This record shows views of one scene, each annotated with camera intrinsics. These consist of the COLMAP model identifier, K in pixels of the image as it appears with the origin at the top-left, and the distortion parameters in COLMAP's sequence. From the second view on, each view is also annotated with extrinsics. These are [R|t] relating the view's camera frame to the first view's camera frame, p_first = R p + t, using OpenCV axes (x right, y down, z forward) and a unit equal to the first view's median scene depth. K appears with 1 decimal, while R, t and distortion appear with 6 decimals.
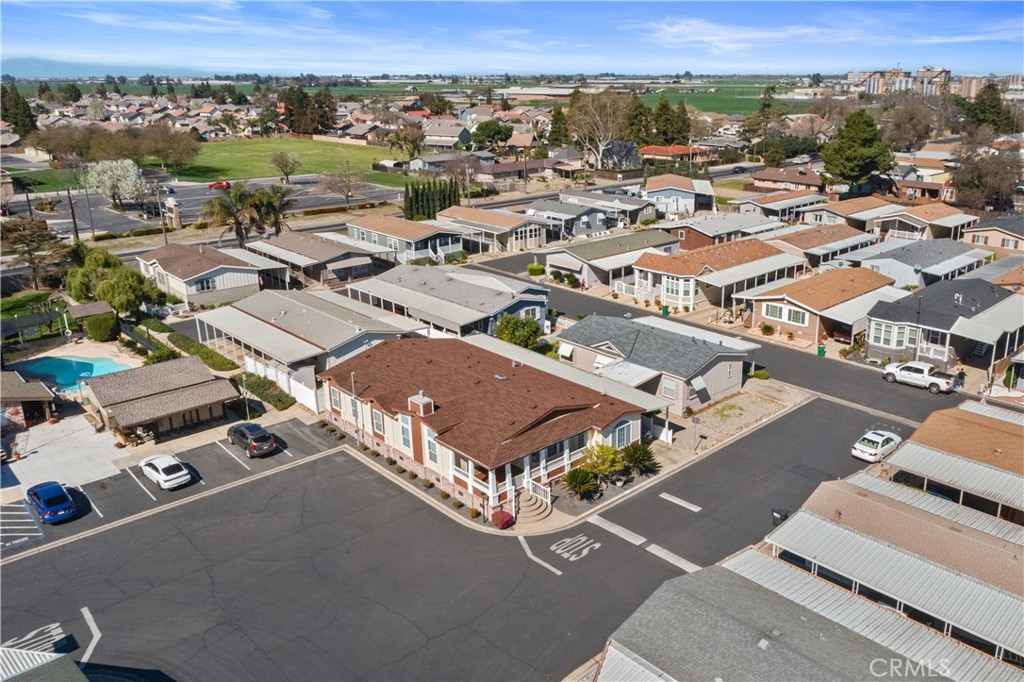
lens RADIAL K [[808.4, 0, 512.0], [0, 808.4, 341.0], [0, 0, 1]] dist [-0.005740, -0.001659]
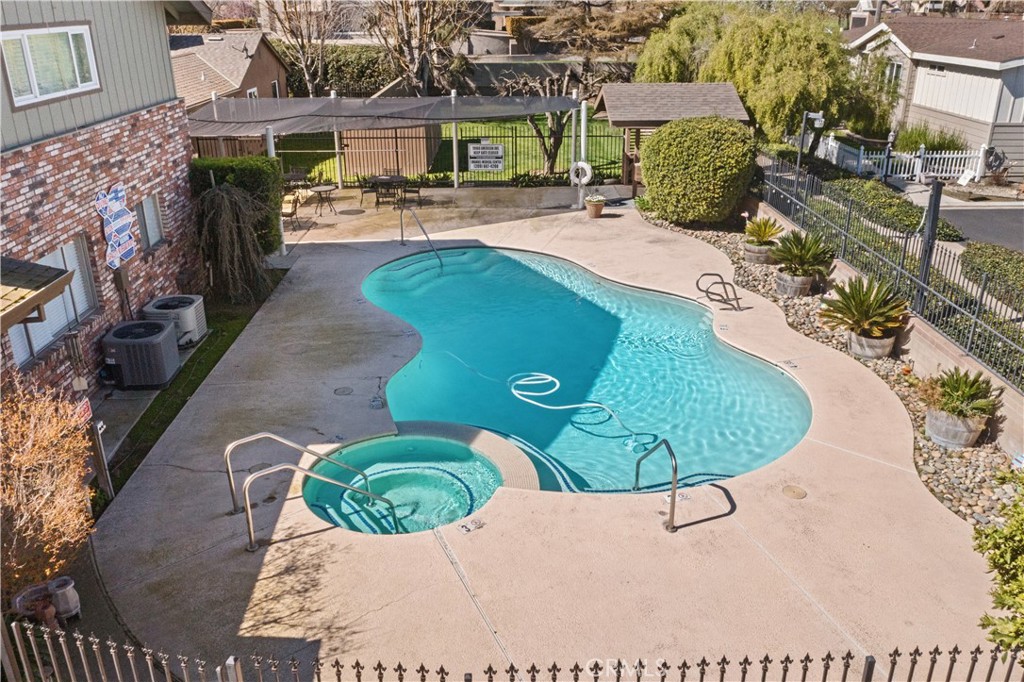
lens RADIAL K [[808.4, 0, 512.0], [0, 808.4, 341.0], [0, 0, 1]] dist [-0.005740, -0.001659]
pose [[0.756105, 0.257610, -0.601617, -0.383714], [-0.204278, 0.966240, 0.157006, 0.006819], [0.621752, 0.004184, 0.783203, 0.762941]]
